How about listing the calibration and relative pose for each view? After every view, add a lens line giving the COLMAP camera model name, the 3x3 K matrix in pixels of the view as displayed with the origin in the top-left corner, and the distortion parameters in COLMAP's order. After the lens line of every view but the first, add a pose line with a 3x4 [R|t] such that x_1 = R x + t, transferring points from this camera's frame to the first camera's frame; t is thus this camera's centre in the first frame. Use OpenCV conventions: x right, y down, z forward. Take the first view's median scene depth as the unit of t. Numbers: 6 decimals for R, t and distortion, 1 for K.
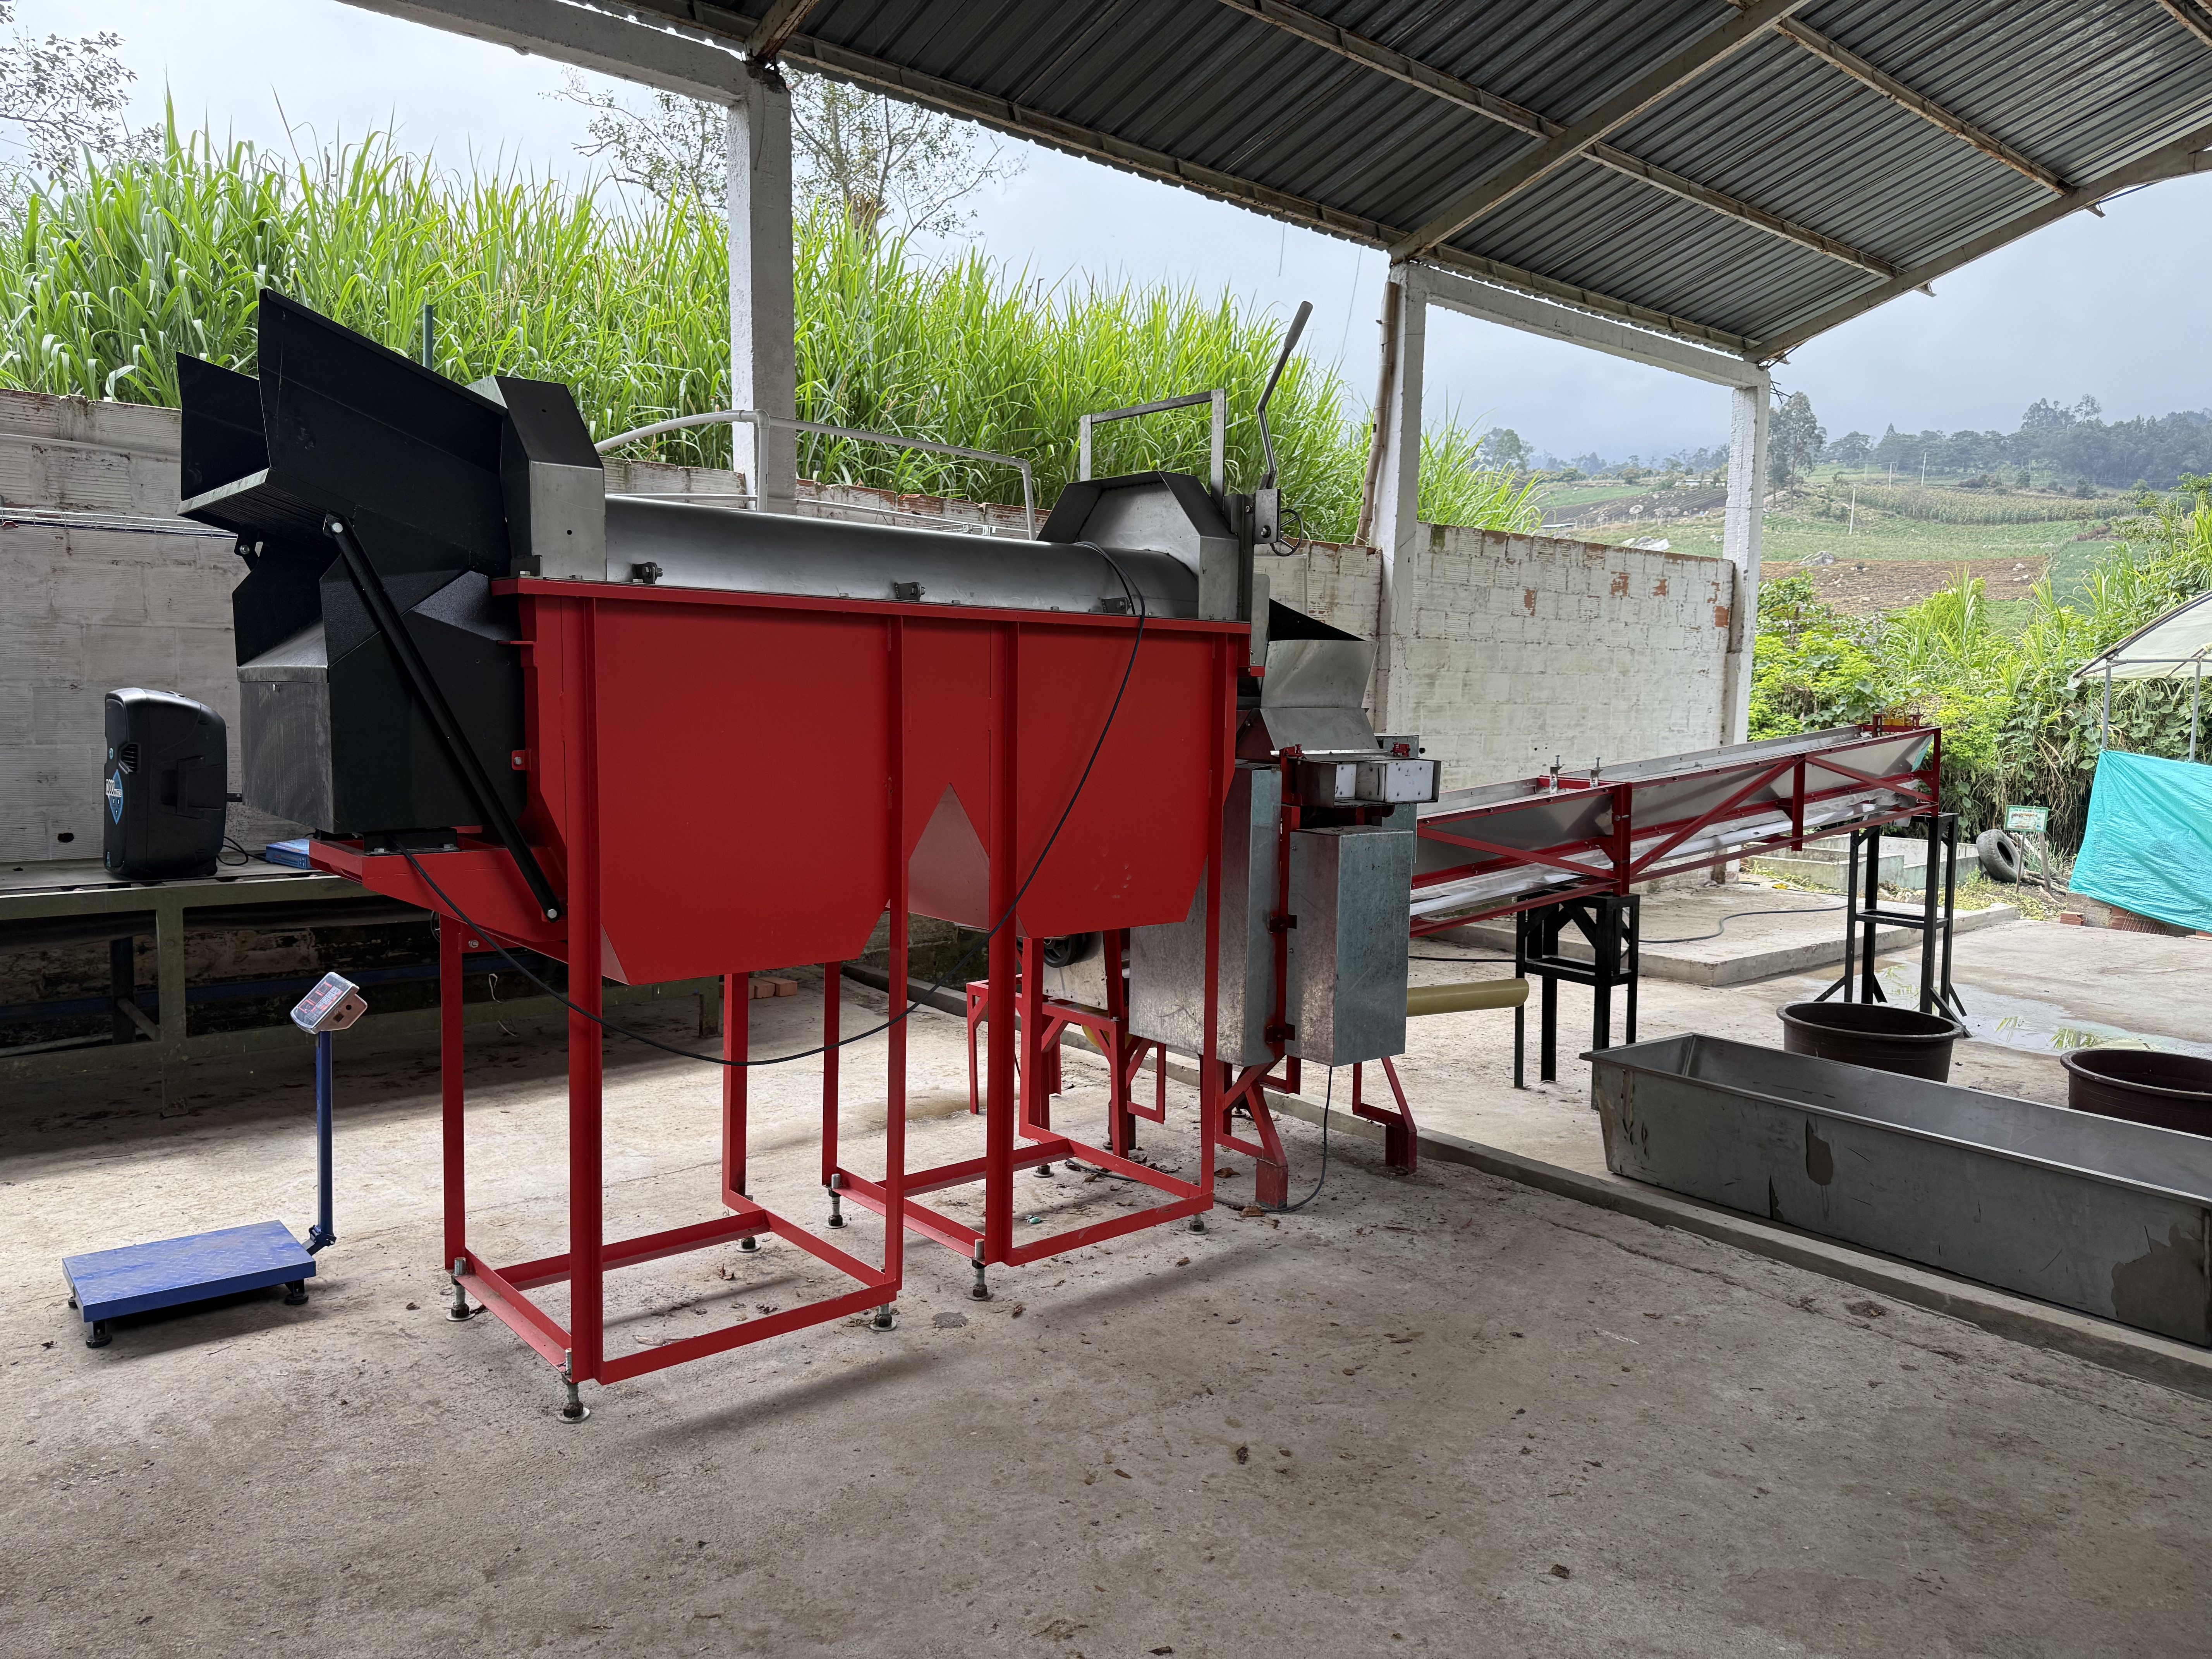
lens RADIAL K [[1526.7, 0, 1106.0], [0, 1526.7, 829.5], [0, 0, 1]] dist [0.001895, 0.001314]
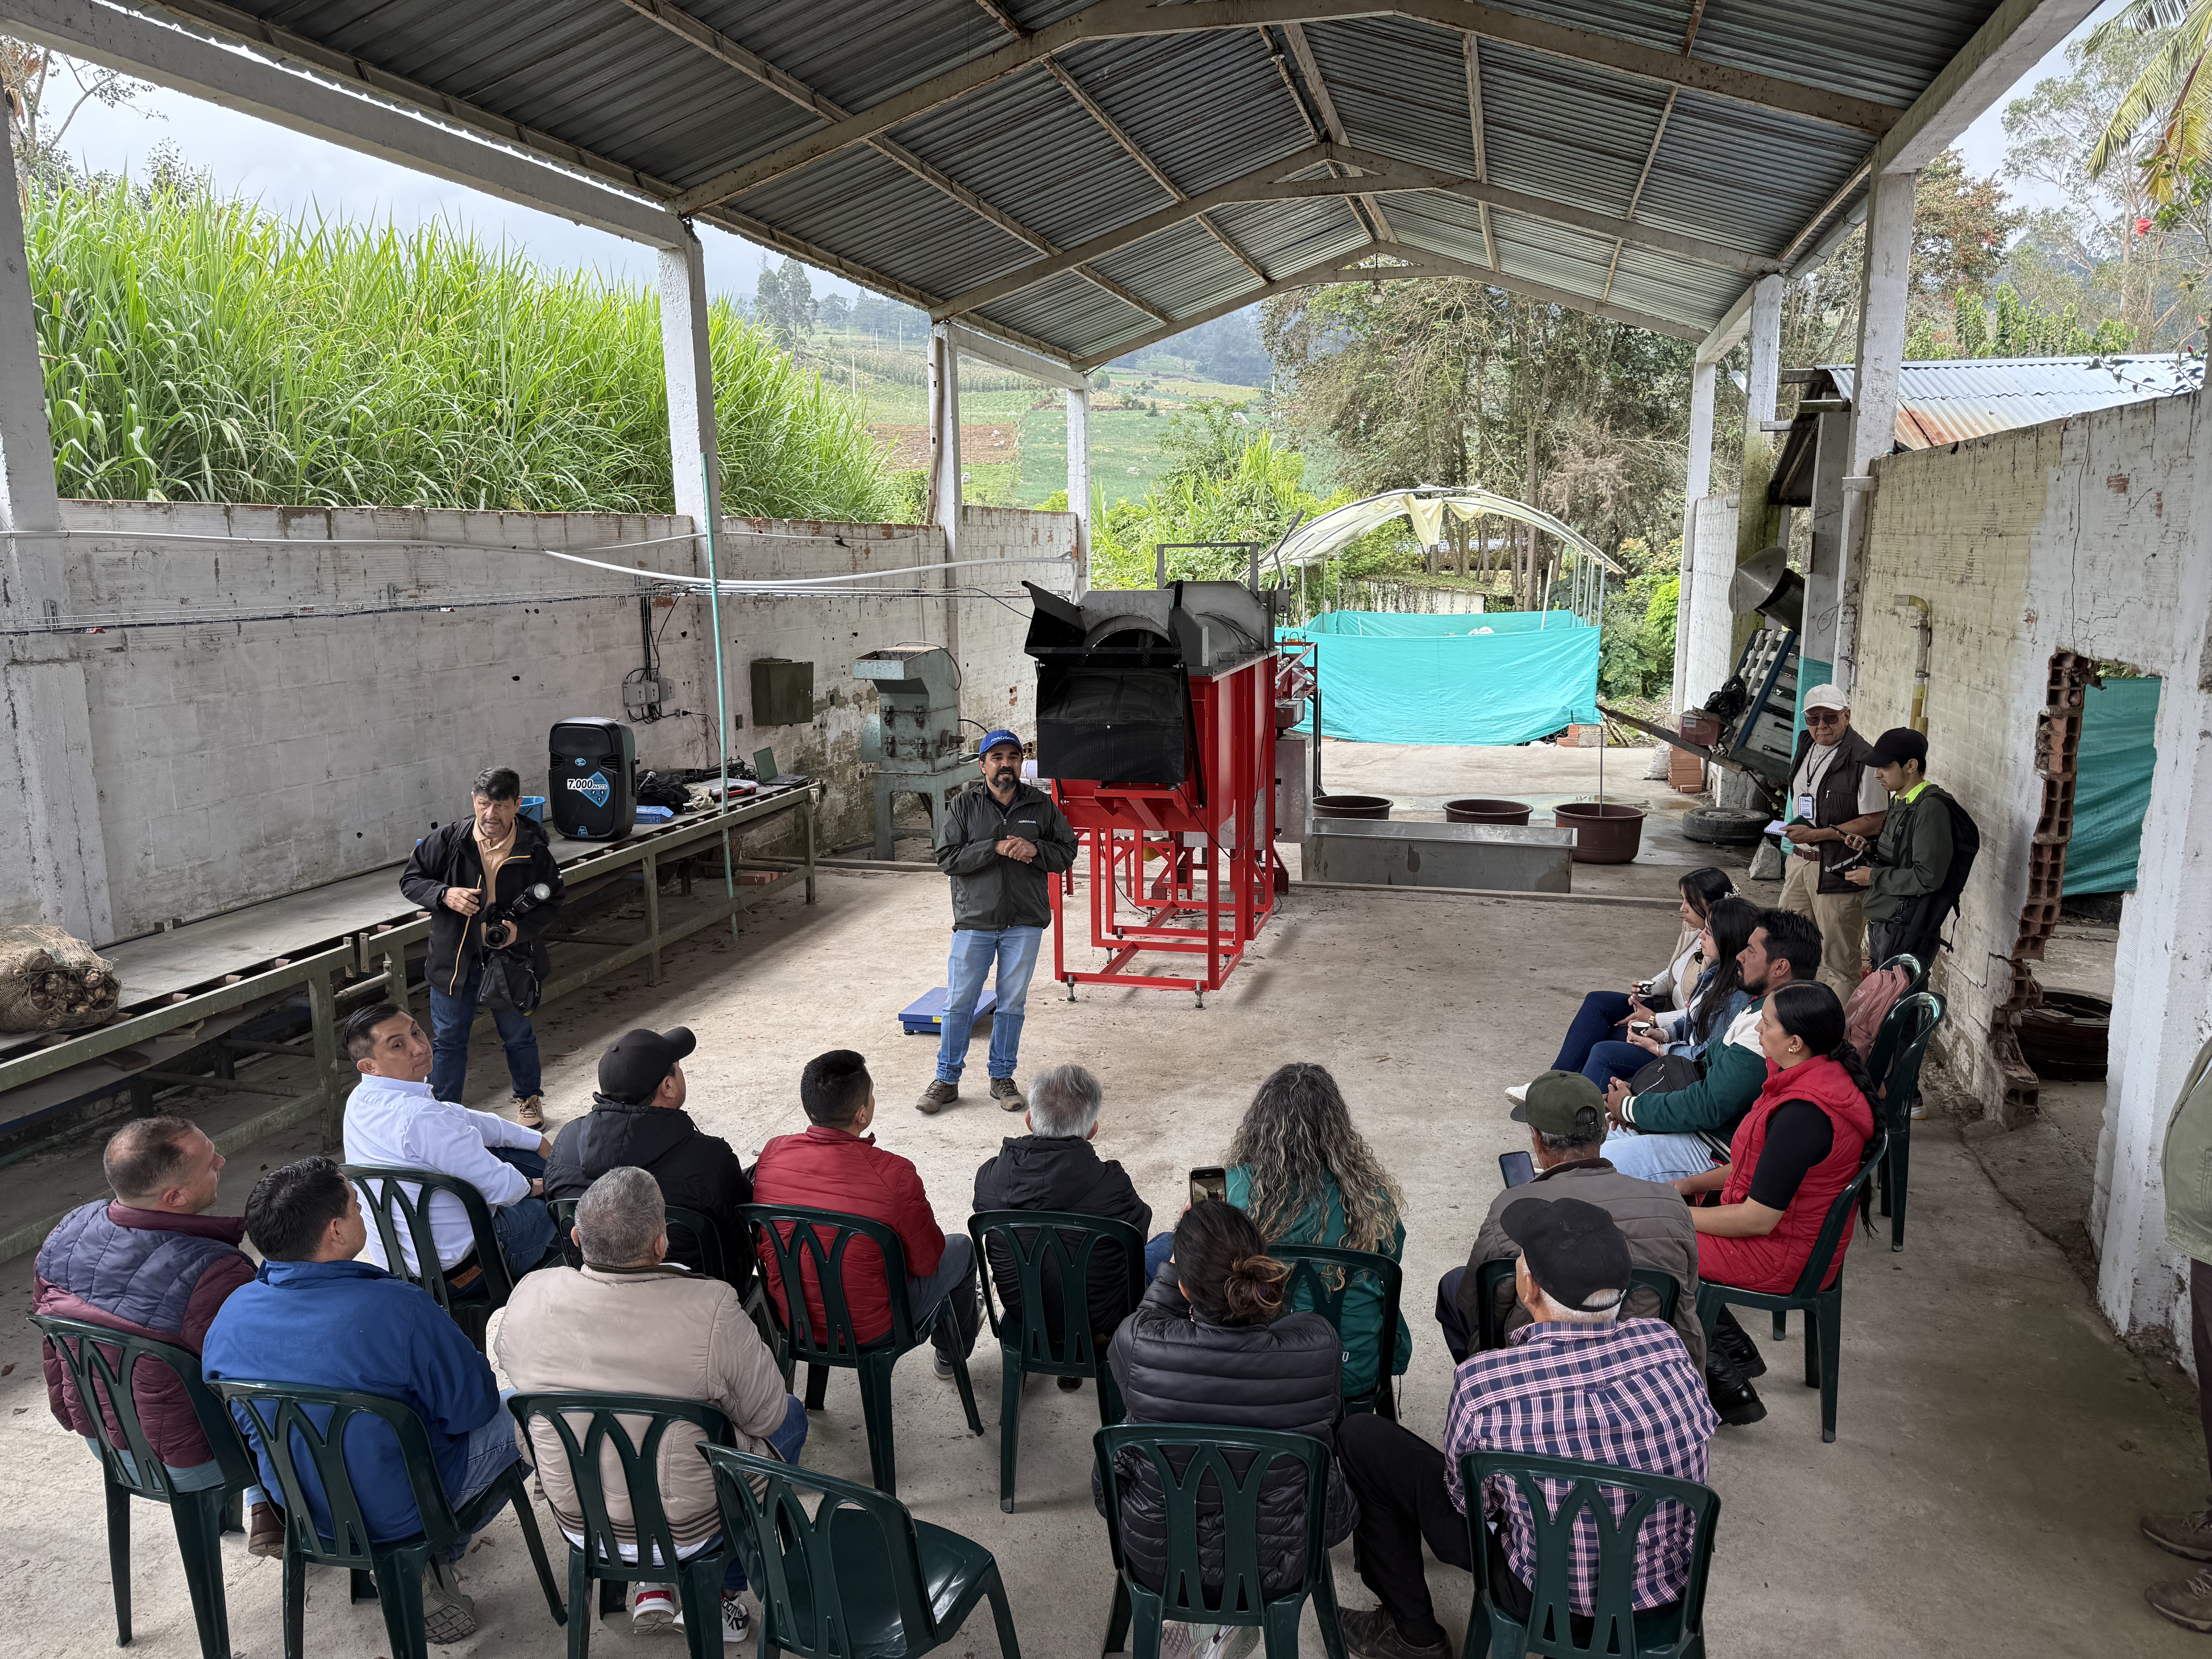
lens RADIAL K [[1526.7, 0, 1106.0], [0, 1526.7, 829.5], [0, 0, 1]] dist [0.001895, 0.001314]
pose [[0.816806, -0.133223, 0.561319, -0.535432], [0.080552, 0.989777, 0.117698, -0.060186], [-0.571261, -0.050921, 0.819187, -0.268507]]
